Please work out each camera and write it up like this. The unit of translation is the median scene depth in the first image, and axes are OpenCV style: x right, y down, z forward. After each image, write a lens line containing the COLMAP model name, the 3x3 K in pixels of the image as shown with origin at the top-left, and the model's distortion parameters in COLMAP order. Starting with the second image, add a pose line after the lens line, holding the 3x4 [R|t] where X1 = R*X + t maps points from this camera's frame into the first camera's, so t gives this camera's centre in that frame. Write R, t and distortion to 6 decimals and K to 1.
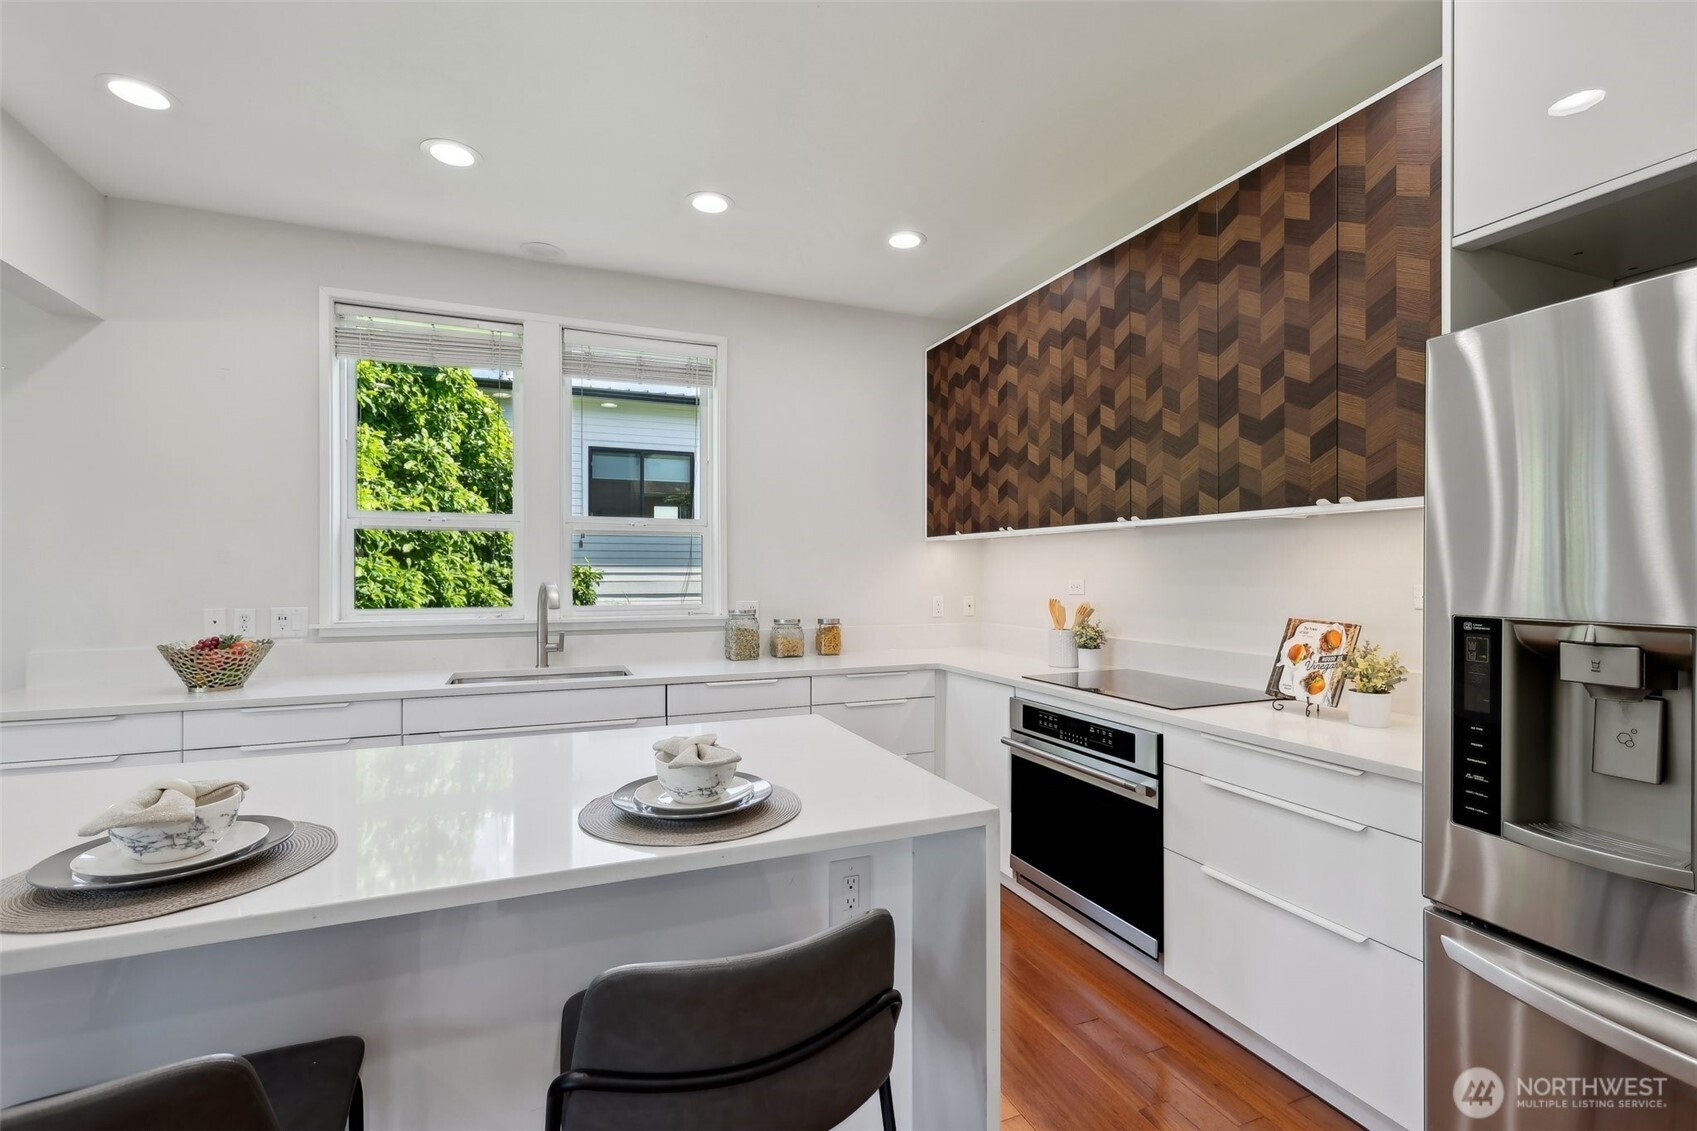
lens RADIAL K [[757.0, 0, 846.0], [0, 757.0, 571.1], [0, 0, 1]] dist [0.002106, -0.000517]
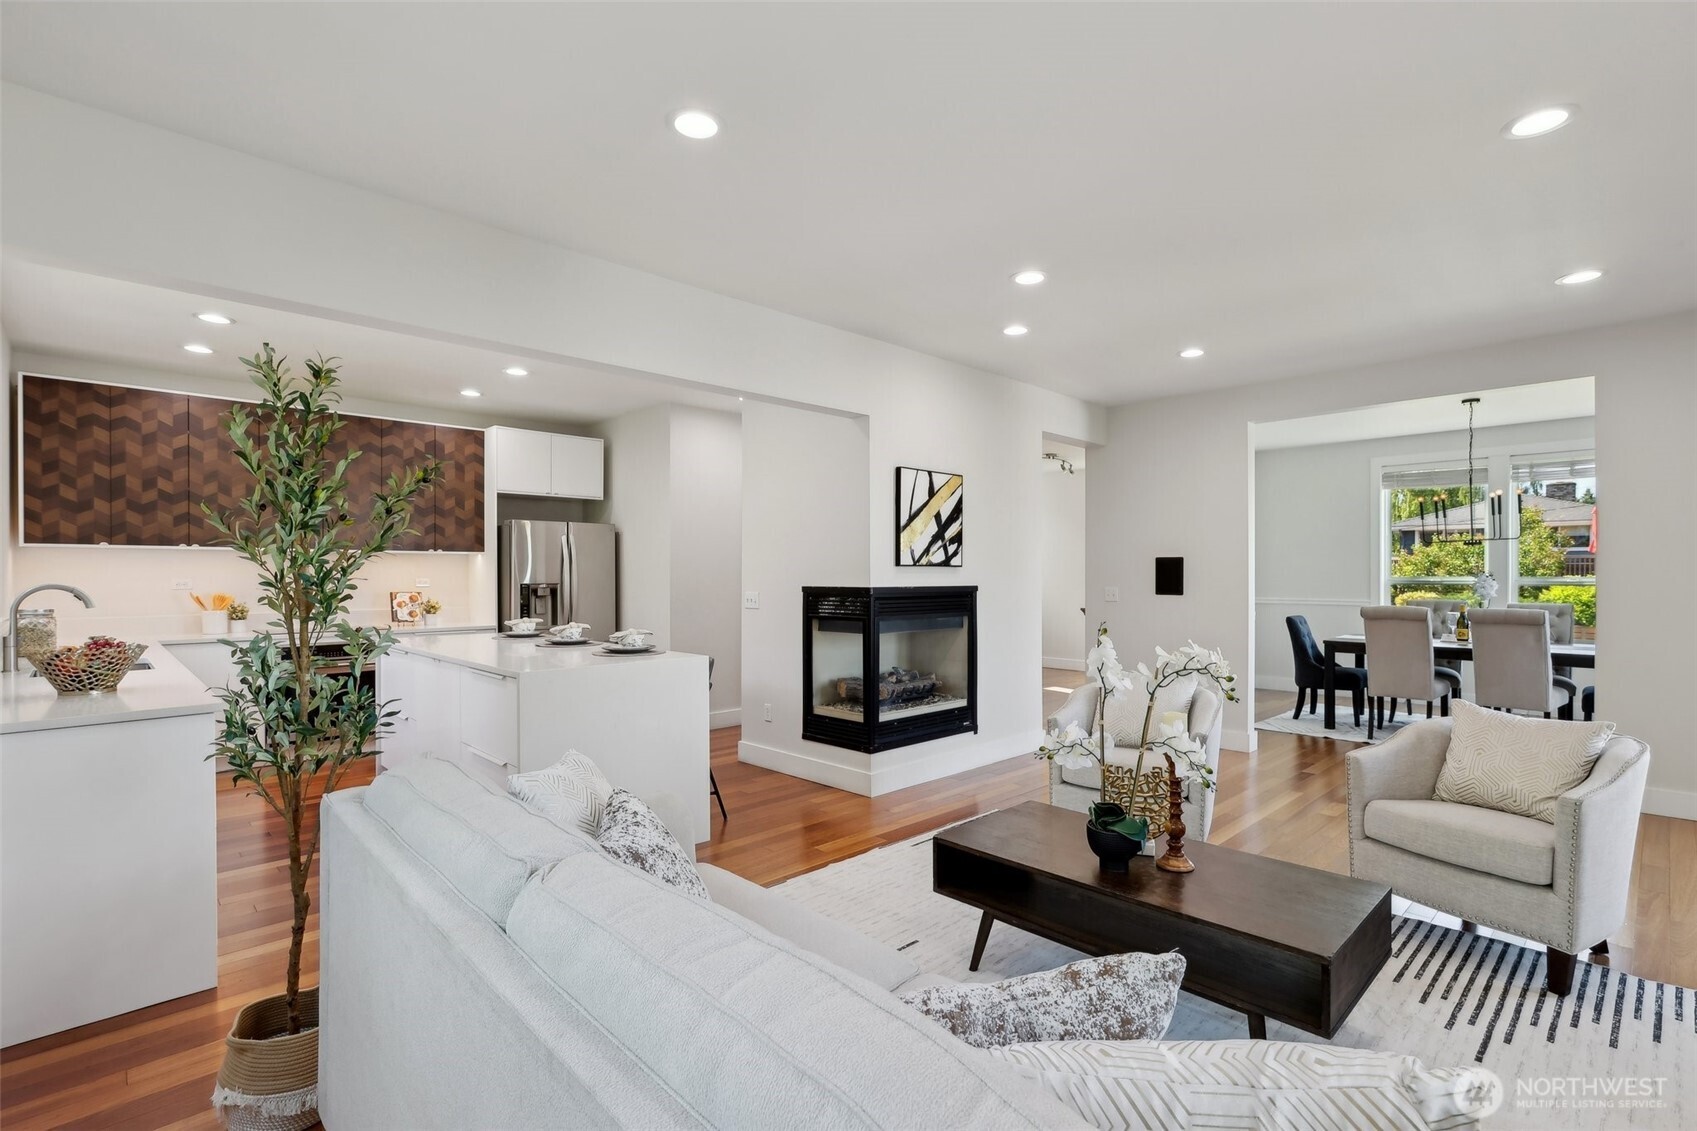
lens RADIAL K [[791.0, 0, 843.9], [0, 791.0, 576.4], [0, 0, 1]] dist [-0.000768, 0.000201]
pose [[-0.360566, -0.000171, 0.932734, -1.632427], [0.003539, 0.999993, 0.001551, 0.006830], [-0.932727, 0.003860, -0.360563, 0.351647]]
